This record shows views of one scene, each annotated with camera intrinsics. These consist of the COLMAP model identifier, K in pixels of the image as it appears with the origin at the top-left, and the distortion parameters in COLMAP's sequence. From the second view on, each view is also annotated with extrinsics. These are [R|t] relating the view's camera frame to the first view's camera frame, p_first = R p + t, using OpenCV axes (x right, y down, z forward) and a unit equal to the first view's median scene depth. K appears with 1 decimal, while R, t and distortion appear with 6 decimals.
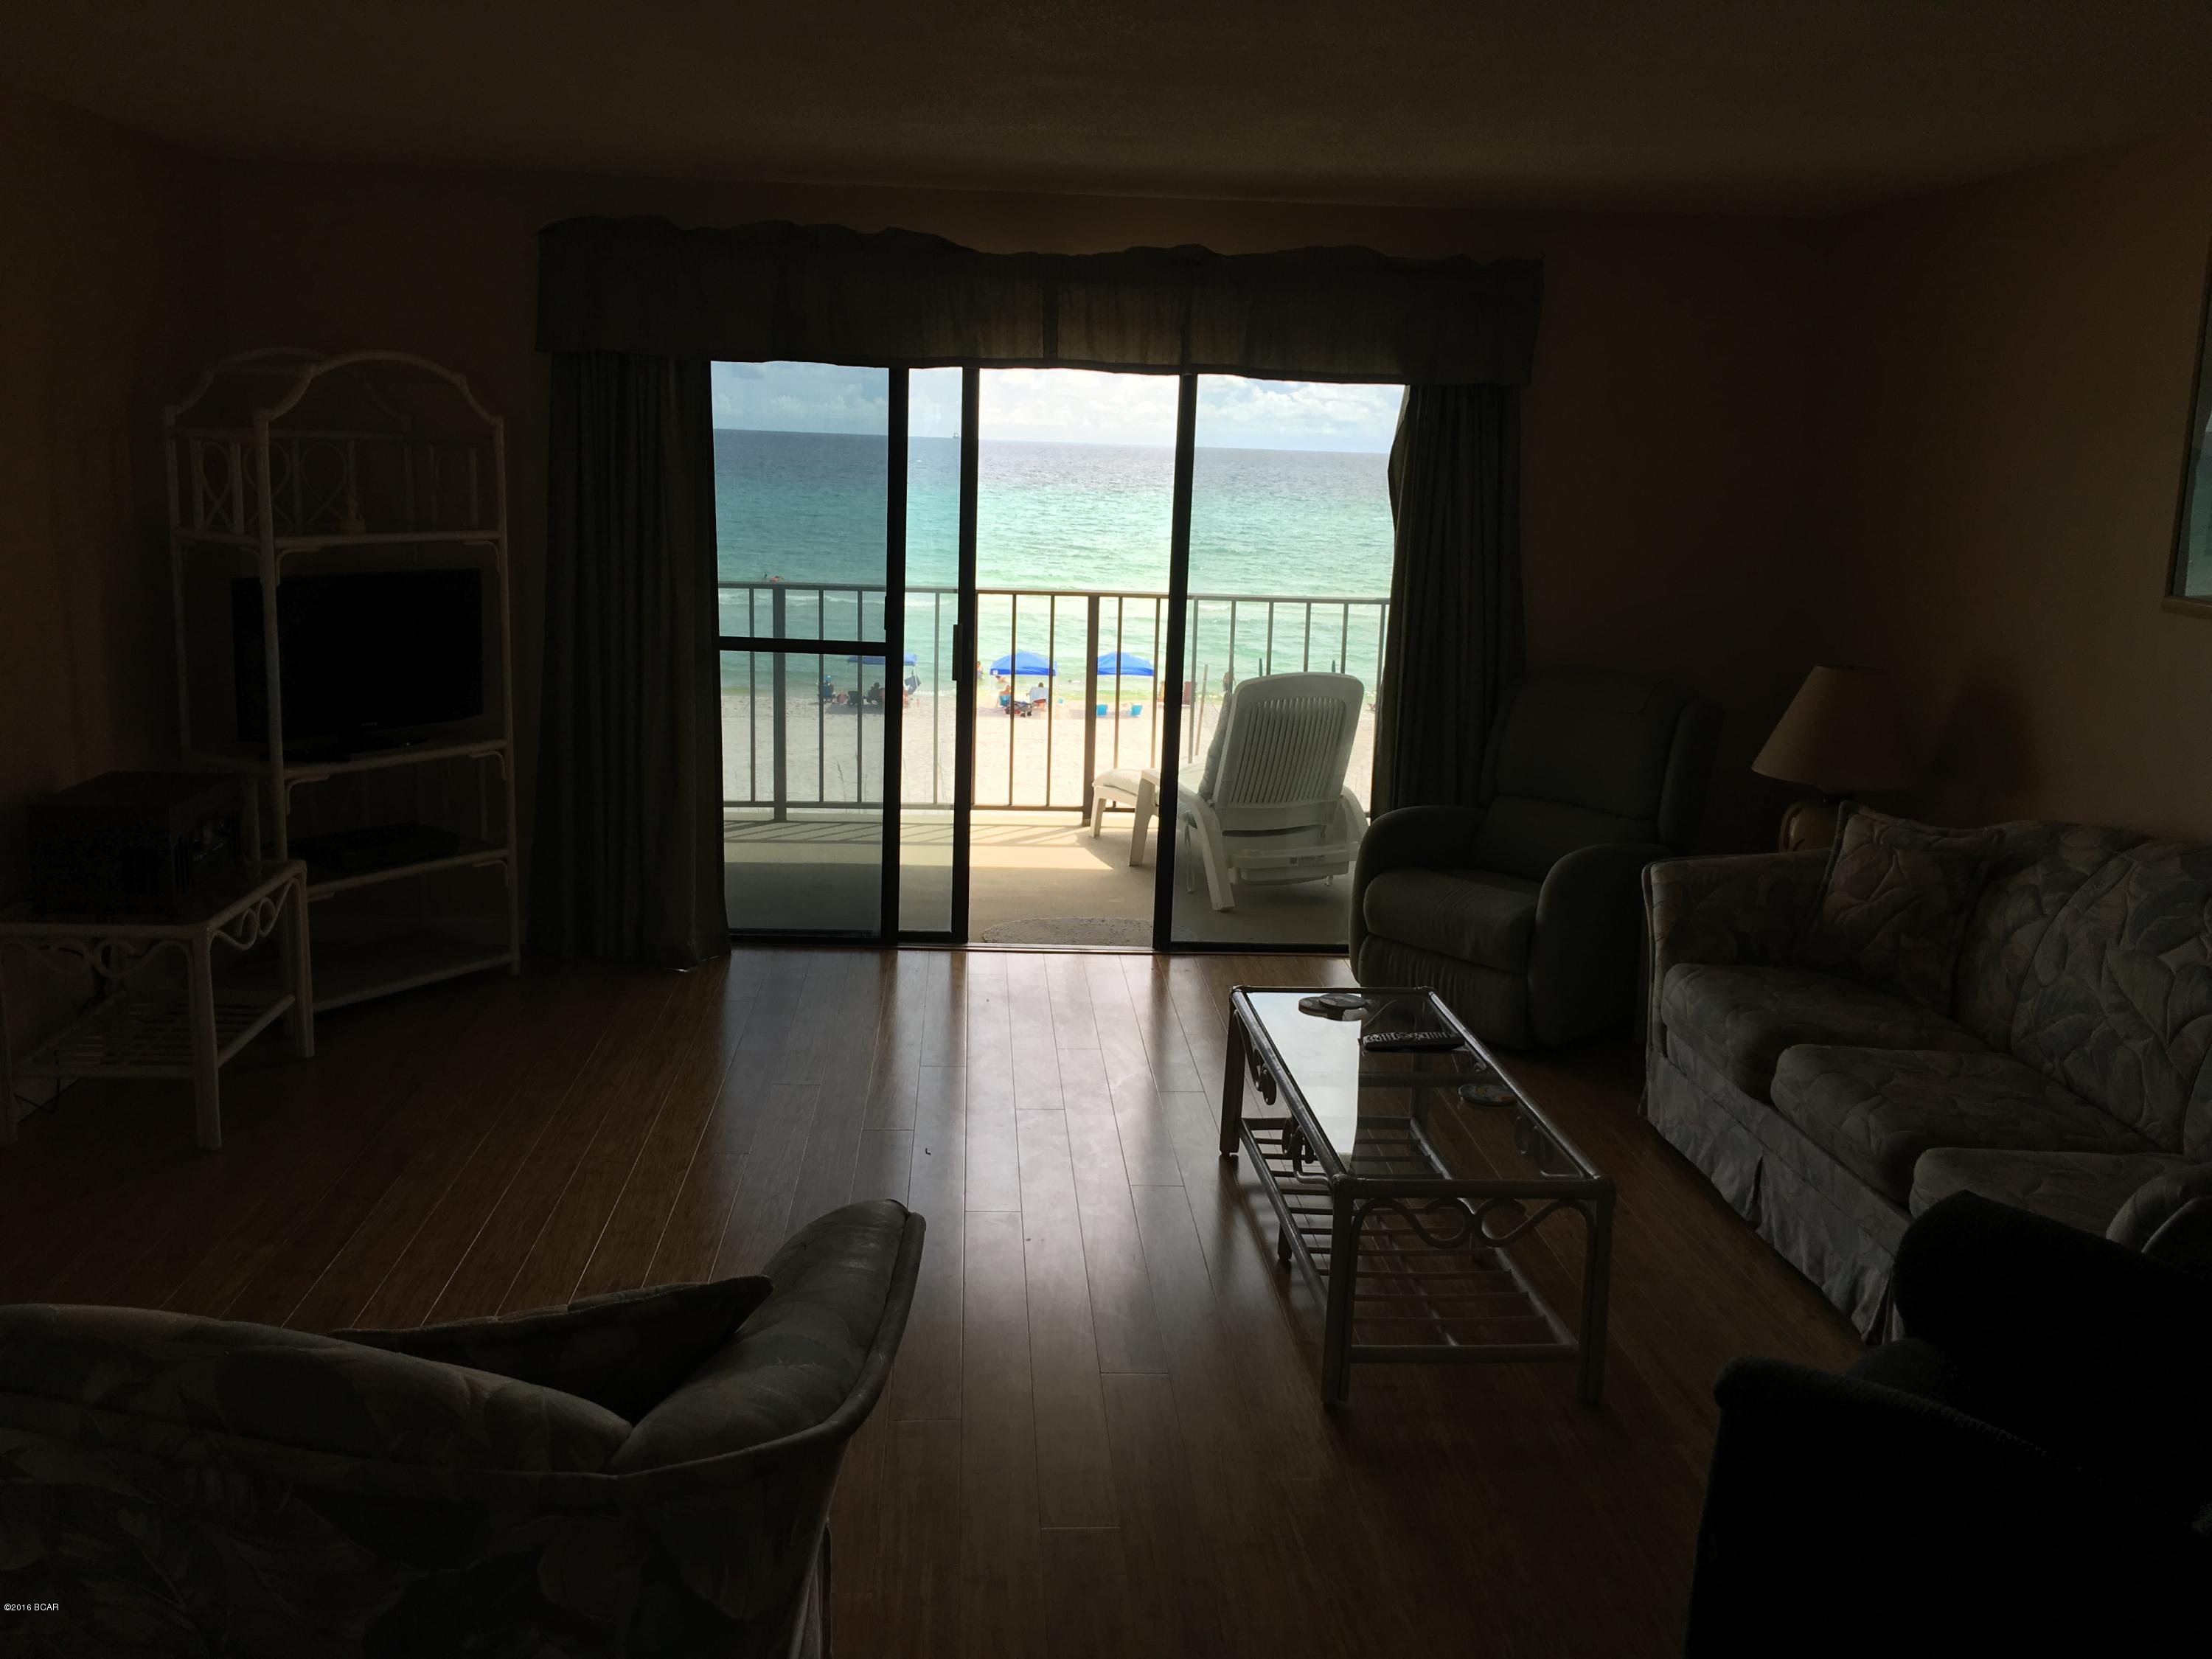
lens RADIAL K [[1887.1, 0, 1100.7], [0, 1887.1, 816.8], [0, 0, 1]] dist [0.096412, -0.162654]
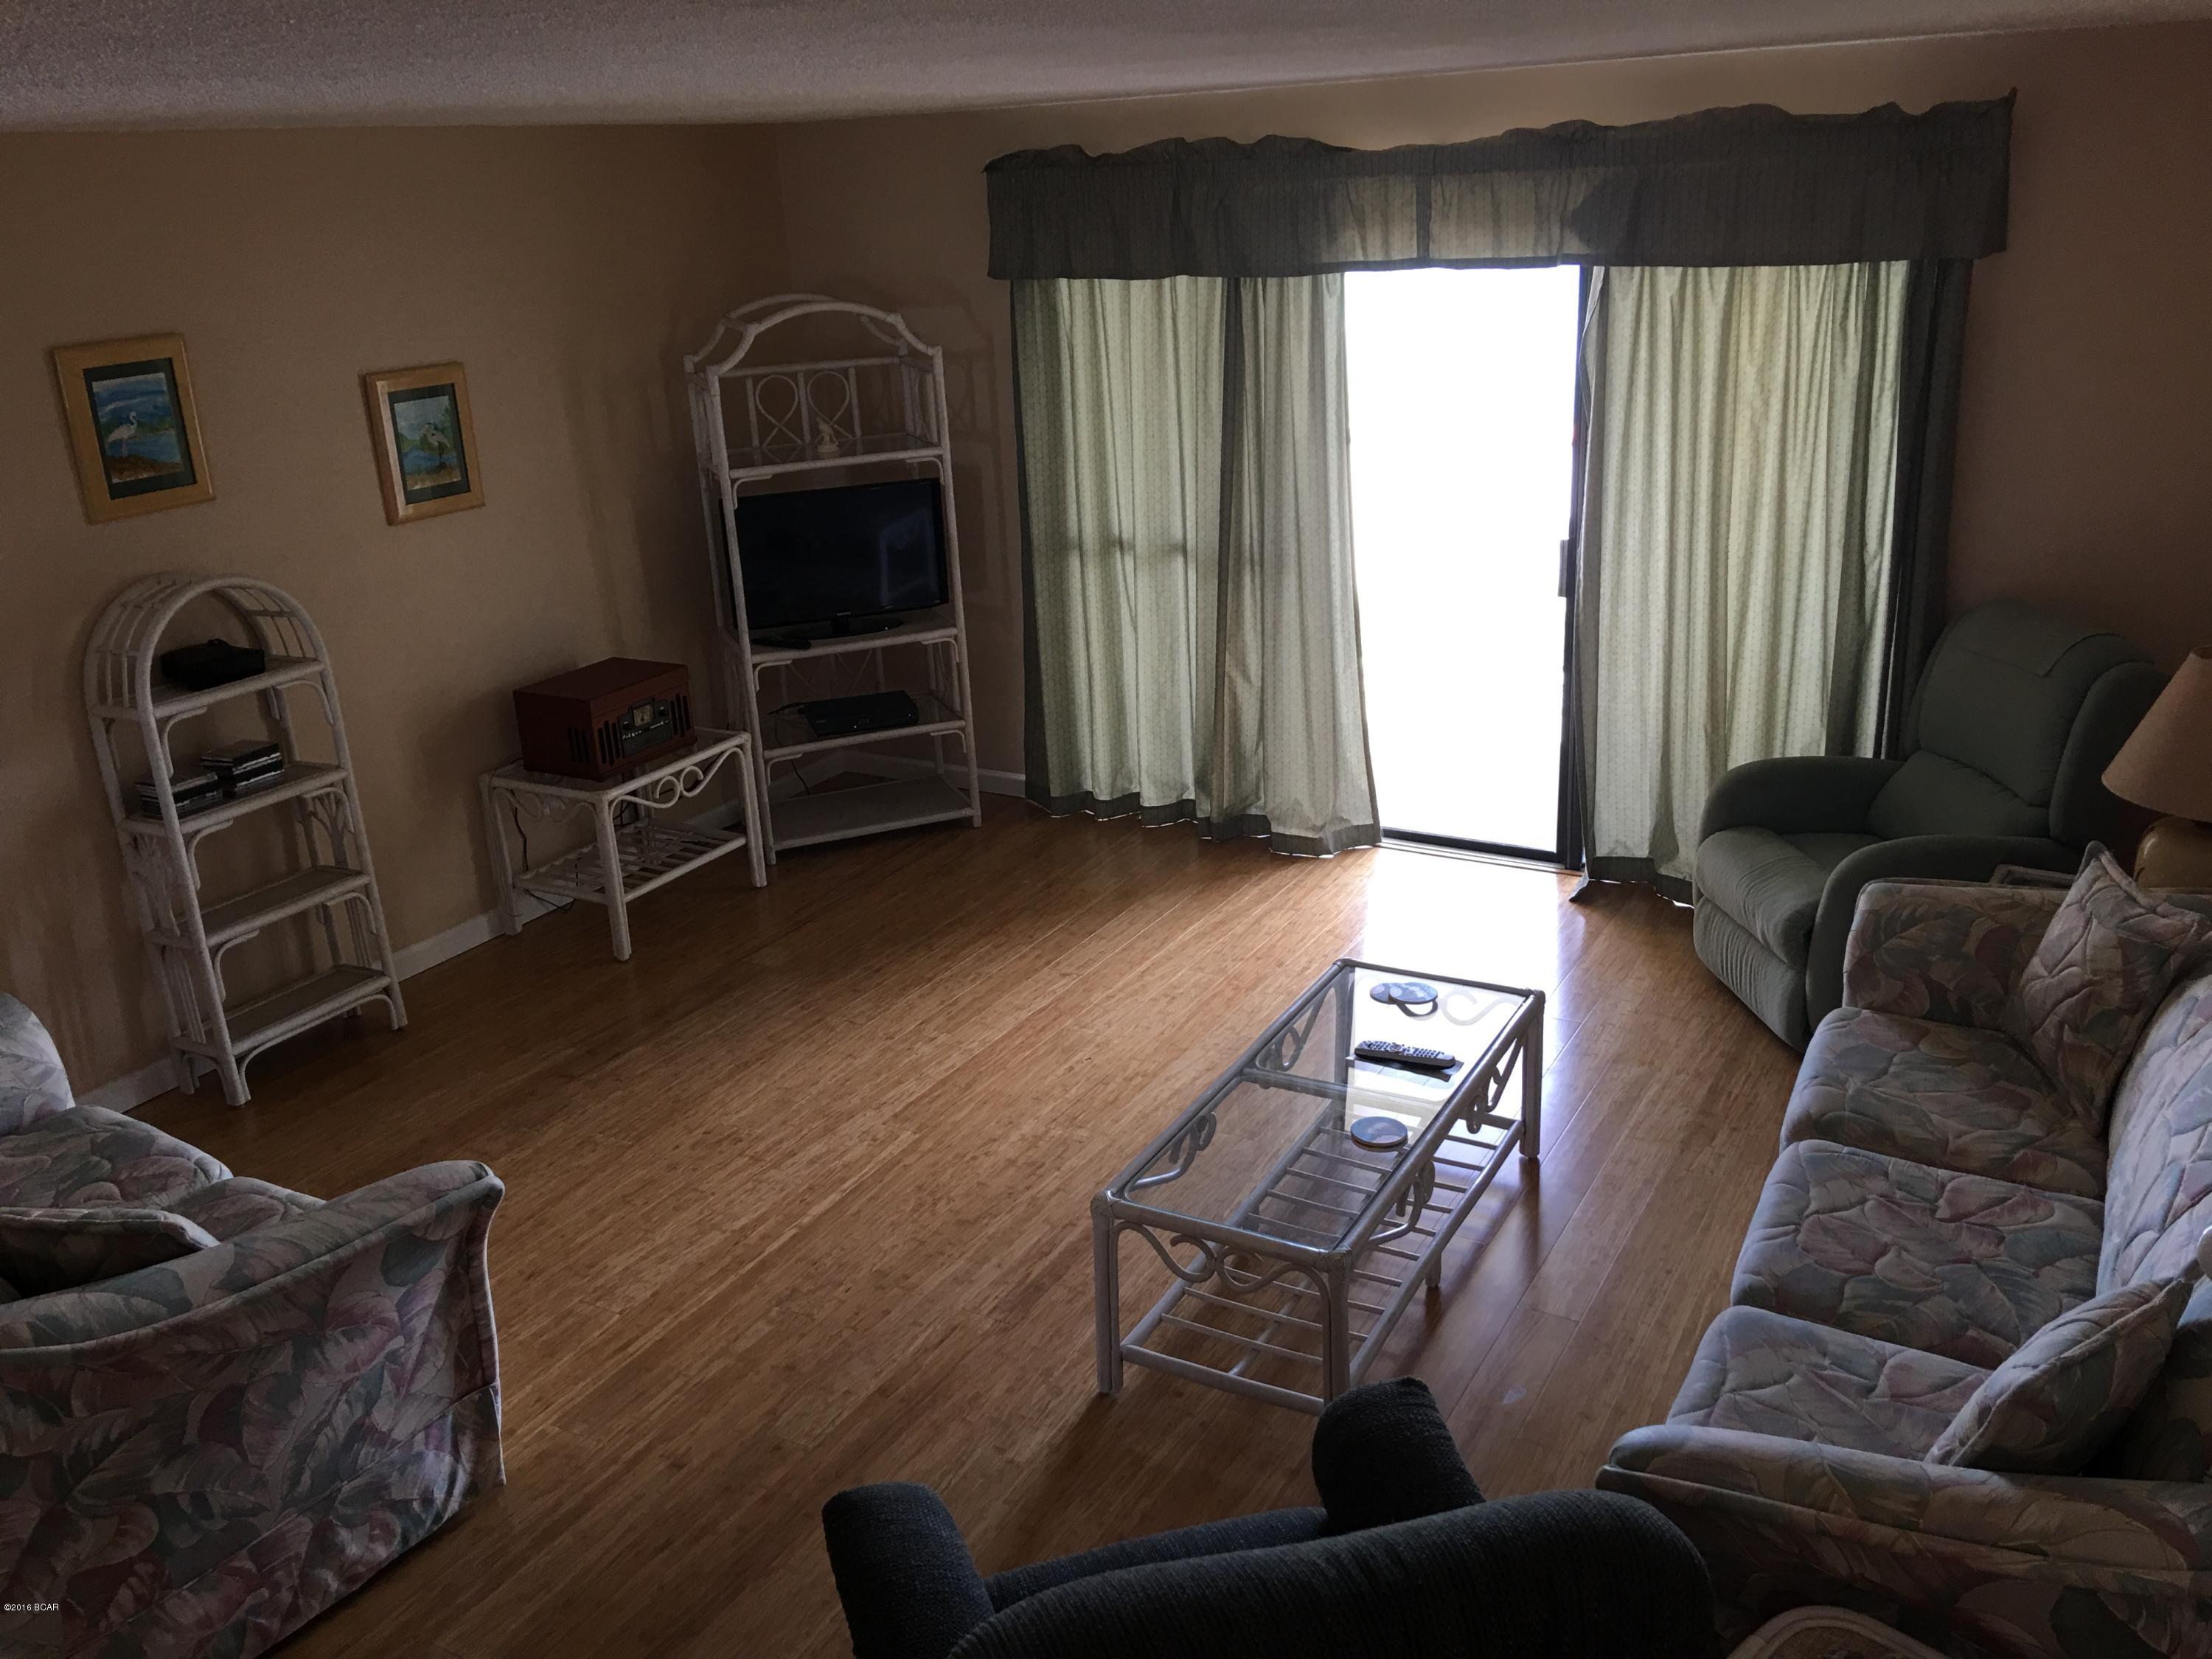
lens RADIAL K [[1887.1, 0, 1100.7], [0, 1887.1, 816.8], [0, 0, 1]] dist [0.096412, -0.162654]
pose [[0.828565, 0.113737, -0.548219, 0.506126], [-0.035522, 0.987856, 0.151260, -0.130988], [0.558765, -0.105855, 0.822542, 0.115997]]
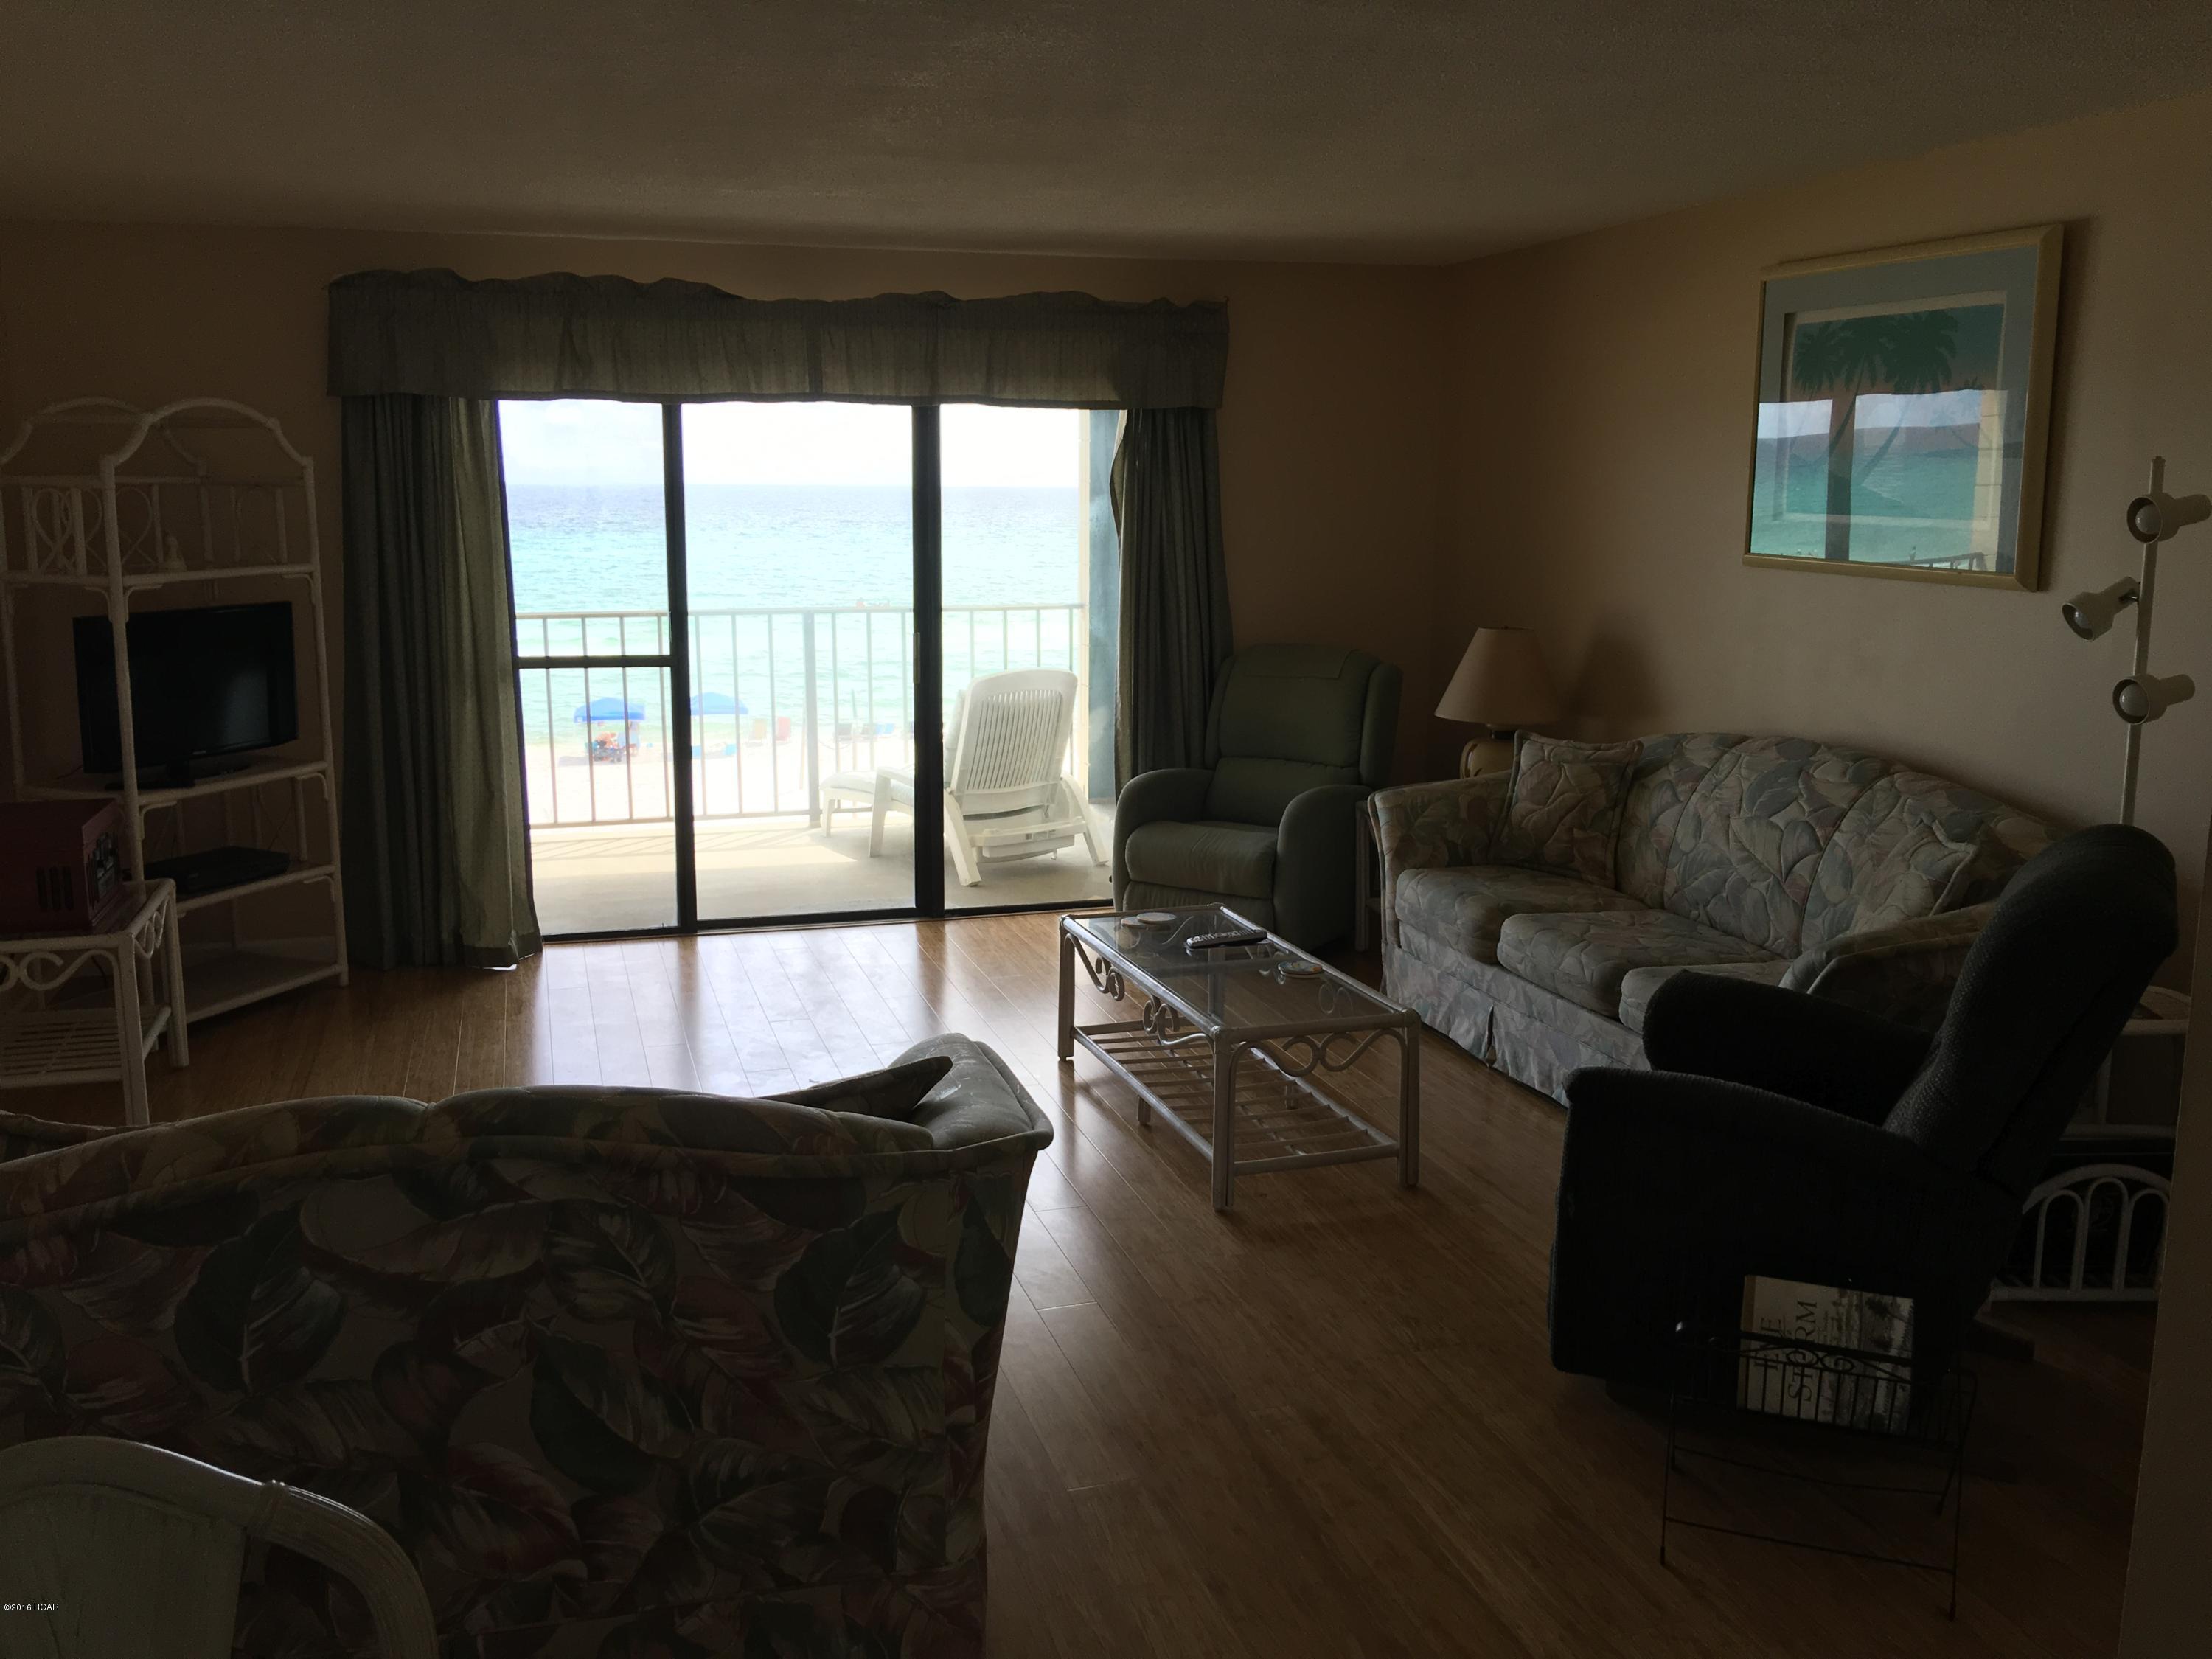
lens RADIAL K [[1892.3, 0, 1106.0], [0, 1892.3, 829.5], [0, 0, 1]] dist [0.092754, -0.161672]
pose [[0.972536, -0.072818, 0.221066, -0.162722], [0.075346, 0.997153, -0.003011, 0.041652], [-0.220218, 0.019584, 0.975254, -0.166471]]
